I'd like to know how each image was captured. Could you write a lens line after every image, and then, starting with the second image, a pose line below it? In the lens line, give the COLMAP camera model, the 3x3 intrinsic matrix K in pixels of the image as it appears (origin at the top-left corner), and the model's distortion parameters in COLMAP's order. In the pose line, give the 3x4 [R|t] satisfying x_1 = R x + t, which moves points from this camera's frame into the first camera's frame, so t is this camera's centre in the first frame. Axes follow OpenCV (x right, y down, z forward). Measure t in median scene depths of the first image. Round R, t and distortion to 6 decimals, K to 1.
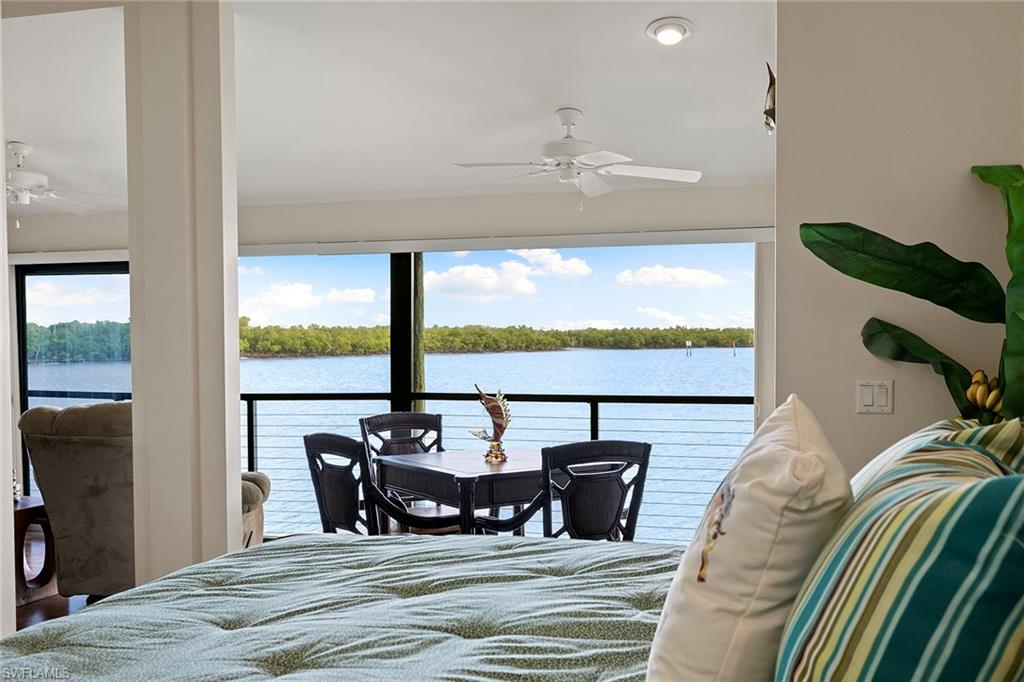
lens RADIAL K [[991.5, 0, 510.2], [0, 991.5, 361.9], [0, 0, 1]] dist [0.010536, 0.000000]
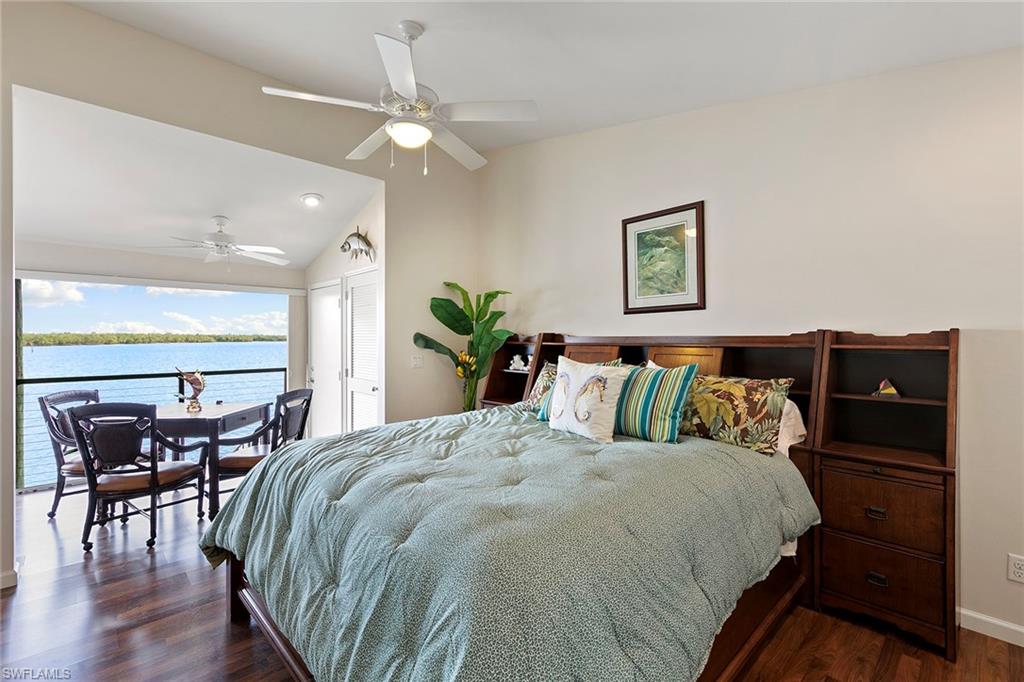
lens RADIAL K [[459.4, 0, 518.0], [0, 459.4, 340.1], [0, 0, 1]] dist [0.002152, -0.000002]
pose [[0.502794, 0.001395, 0.864405, -0.372234], [0.019848, 0.999716, -0.013158, -0.001139], [-0.864178, 0.023772, 0.502624, 0.087944]]
